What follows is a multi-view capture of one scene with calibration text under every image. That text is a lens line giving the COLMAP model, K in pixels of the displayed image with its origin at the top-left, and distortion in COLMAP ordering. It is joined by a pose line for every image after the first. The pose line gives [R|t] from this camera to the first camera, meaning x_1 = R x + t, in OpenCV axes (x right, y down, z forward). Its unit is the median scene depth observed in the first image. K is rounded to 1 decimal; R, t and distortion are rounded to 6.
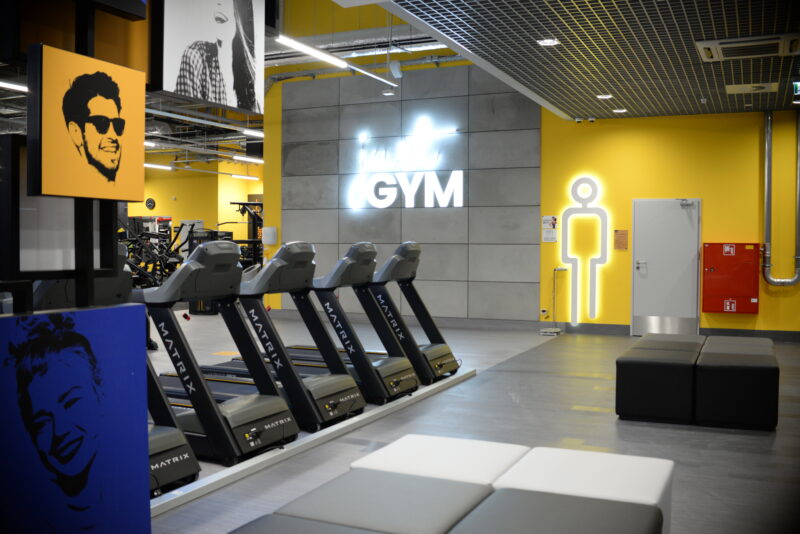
lens RADIAL K [[801.5, 0, 400.0], [0, 801.5, 267.0], [0, 0, 1]] dist [-0.184543, 0.194687]
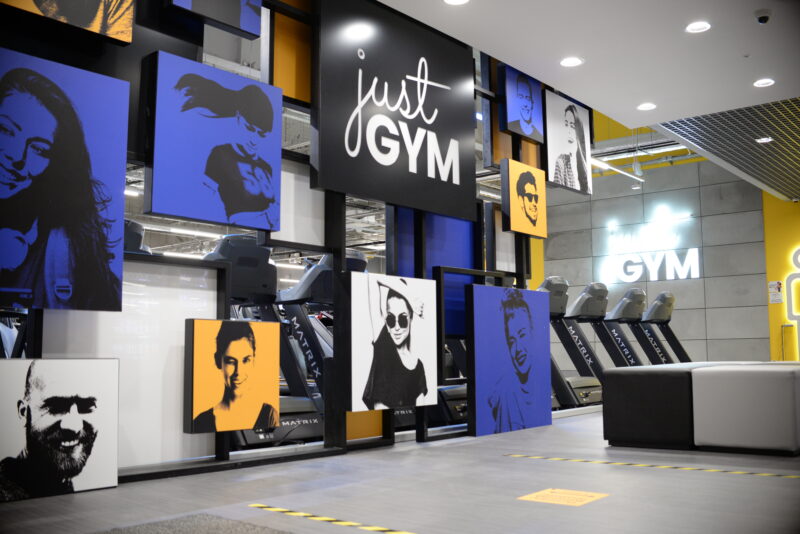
lens RADIAL K [[801.5, 0, 400.0], [0, 801.5, 267.0], [0, 0, 1]] dist [-0.184543, 0.194687]
pose [[0.963890, -0.037892, -0.263592, -0.052913], [0.002139, 0.990895, -0.134619, 0.079165], [0.266293, 0.129194, 0.955195, -0.298733]]
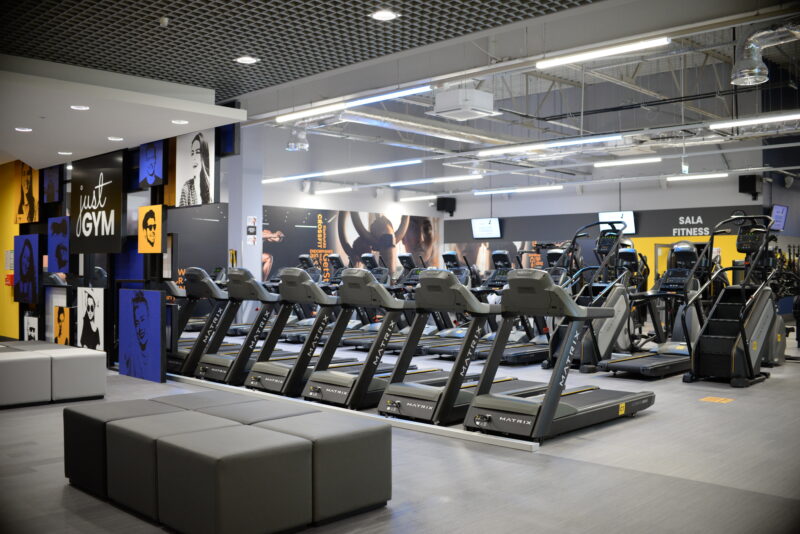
lens RADIAL K [[801.5, 0, 400.0], [0, 801.5, 267.0], [0, 0, 1]] dist [-0.184543, 0.194687]
pose [[-0.338126, -0.003914, -0.941093, 0.628055], [-0.030741, 0.999504, 0.006888, -0.025563], [0.940598, 0.031259, -0.338079, 0.870511]]
